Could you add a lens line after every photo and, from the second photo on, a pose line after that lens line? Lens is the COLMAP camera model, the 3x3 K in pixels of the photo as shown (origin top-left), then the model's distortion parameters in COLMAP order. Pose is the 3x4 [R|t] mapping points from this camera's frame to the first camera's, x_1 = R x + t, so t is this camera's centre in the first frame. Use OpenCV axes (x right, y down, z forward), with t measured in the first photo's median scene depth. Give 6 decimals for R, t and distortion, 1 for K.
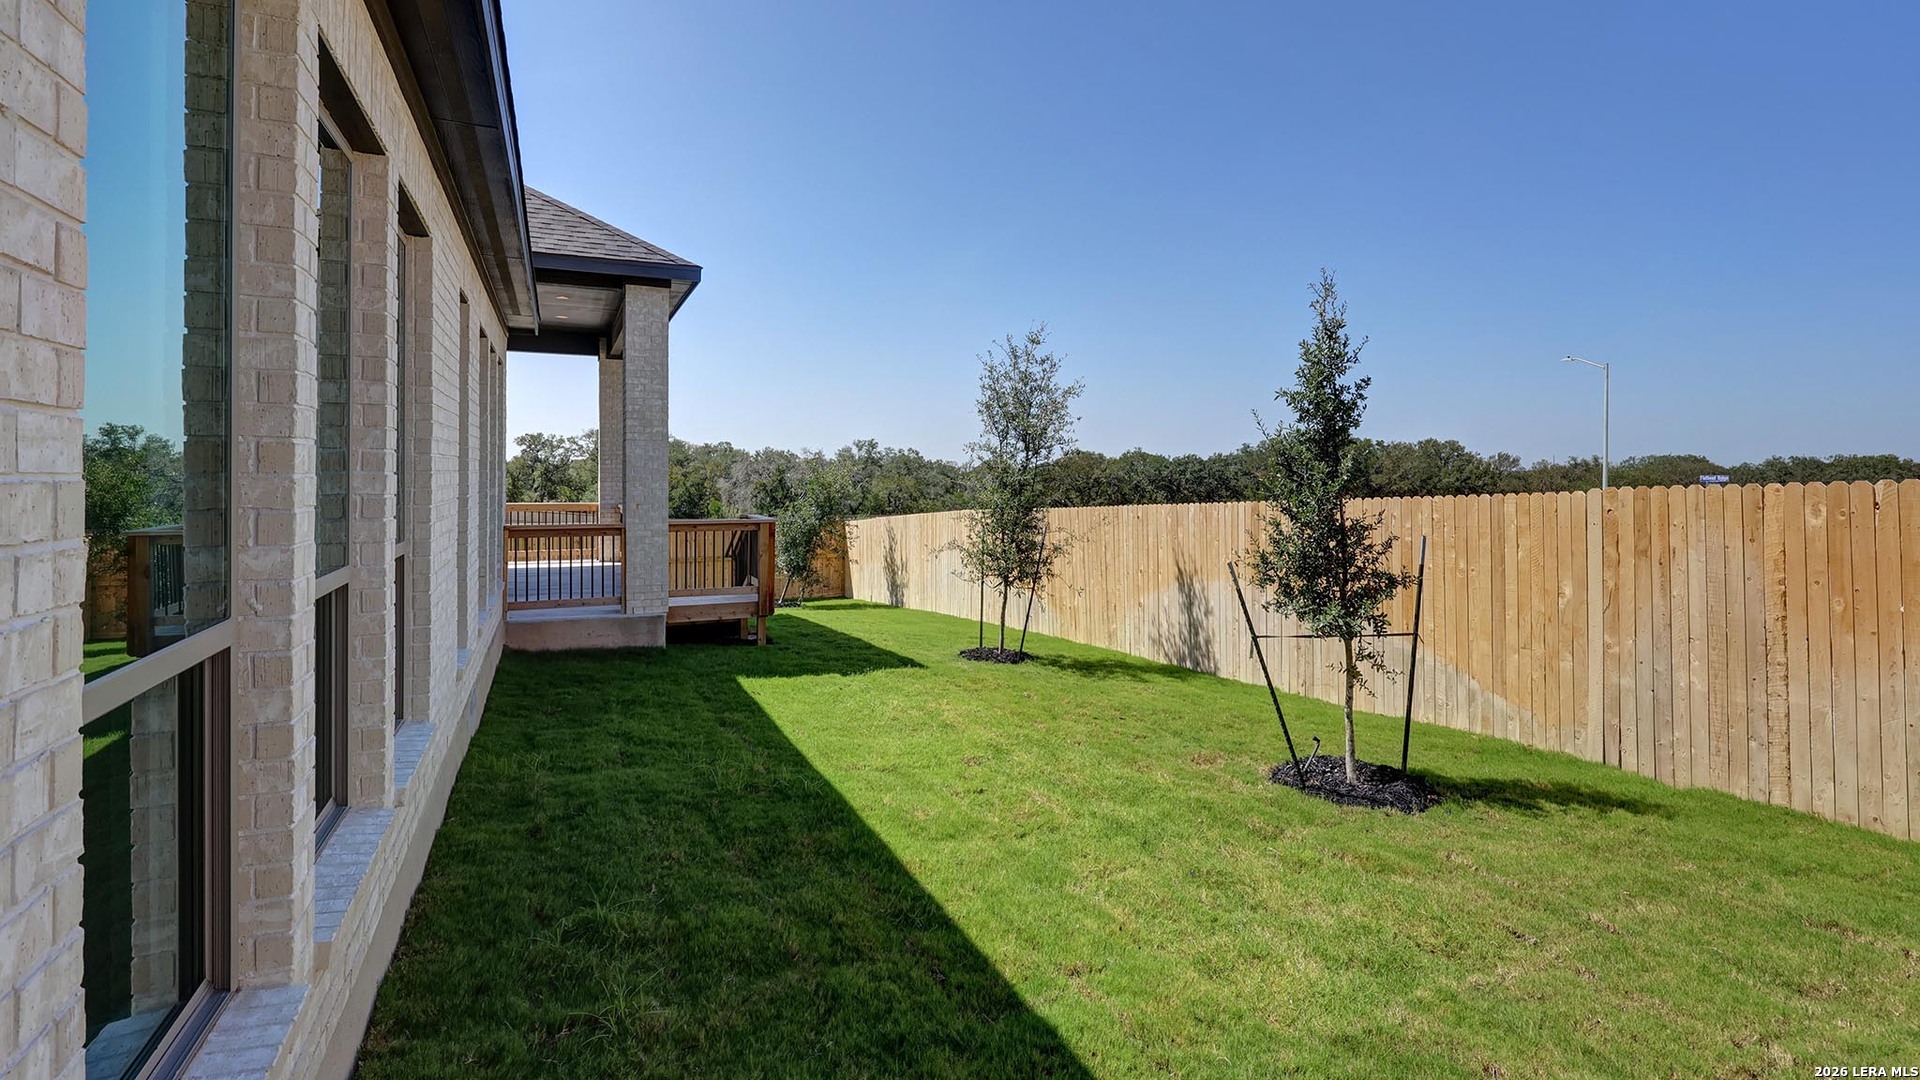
lens RADIAL K [[868.3, 0, 951.0], [0, 868.3, 471.5], [0, 0, 1]] dist [-0.001425, -0.000617]
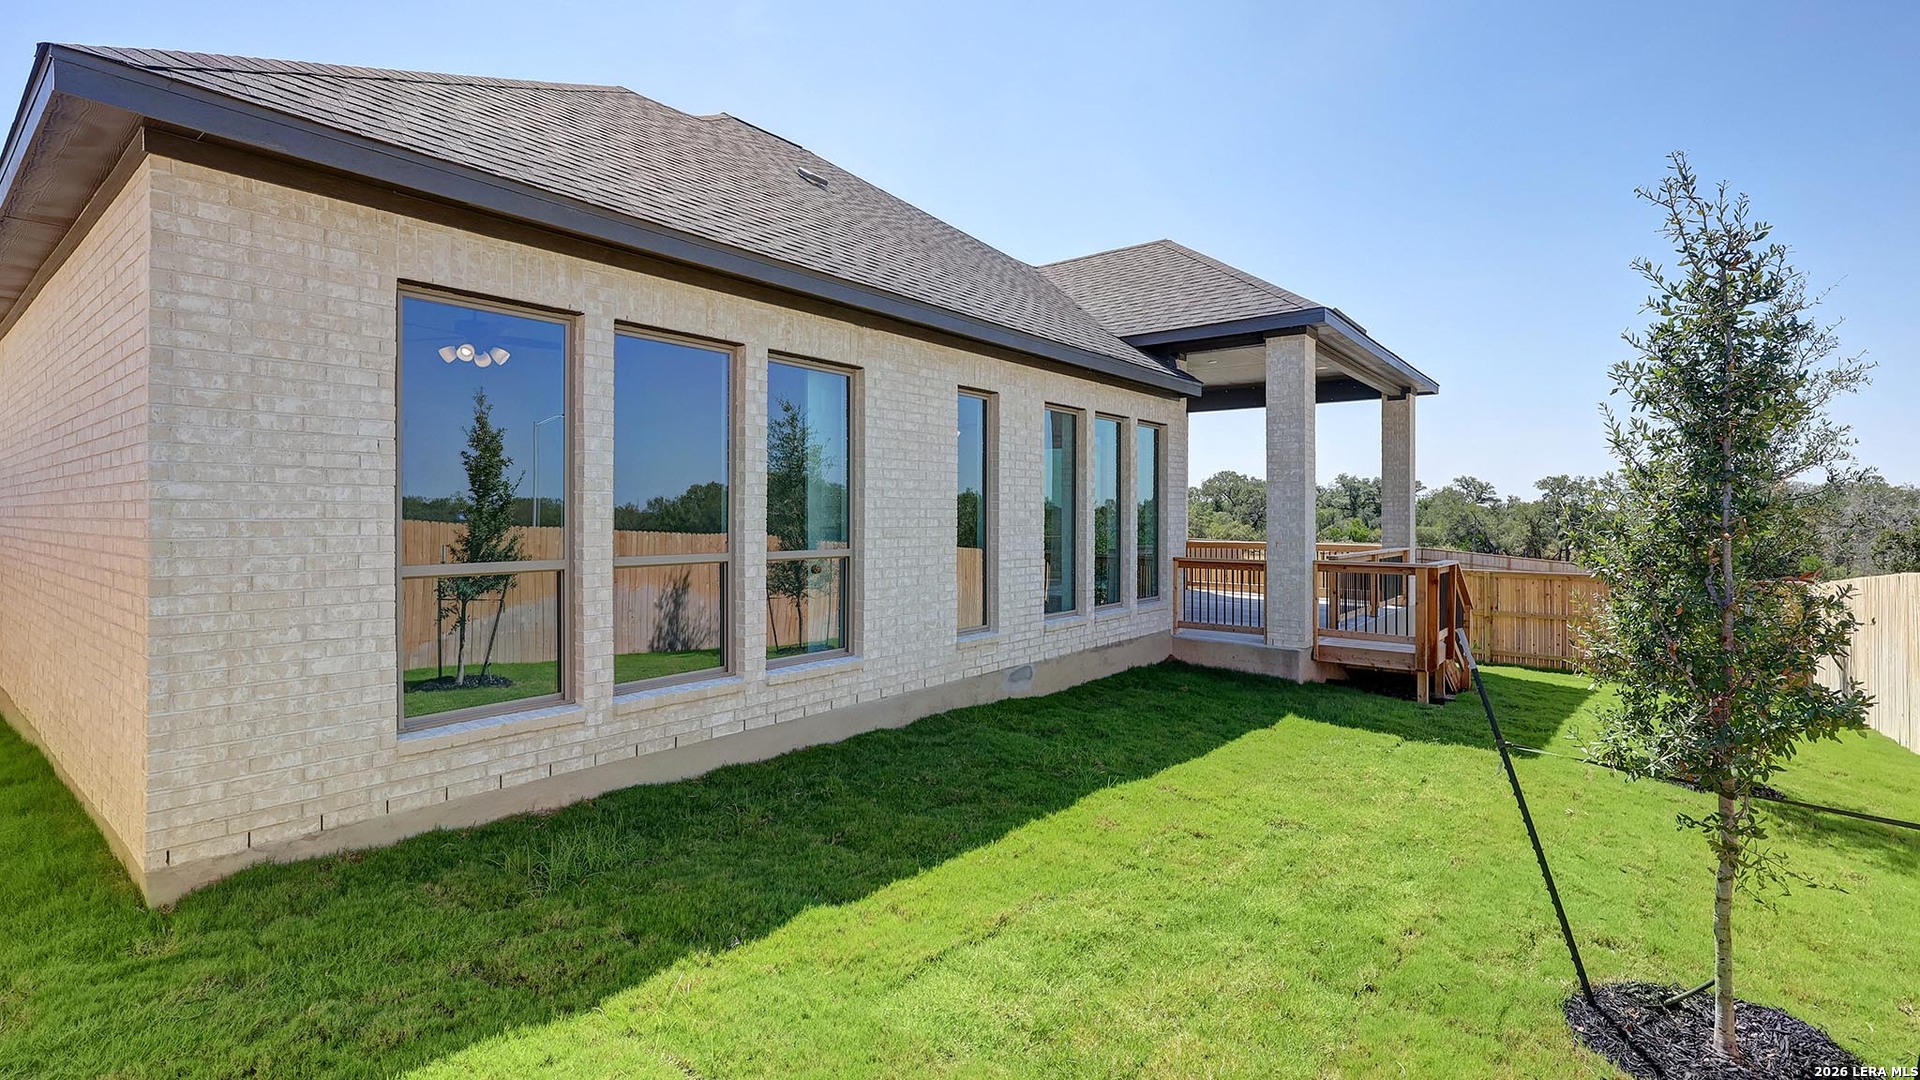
lens RADIAL K [[868.3, 0, 953.2], [0, 868.3, 523.7], [0, 0, 1]] dist [-0.001425, -0.000617]
pose [[0.461221, 0.010295, -0.887226, 0.397254], [-0.004067, 0.999947, 0.009488, 0.006114], [0.887276, -0.000768, 0.461238, 0.159577]]
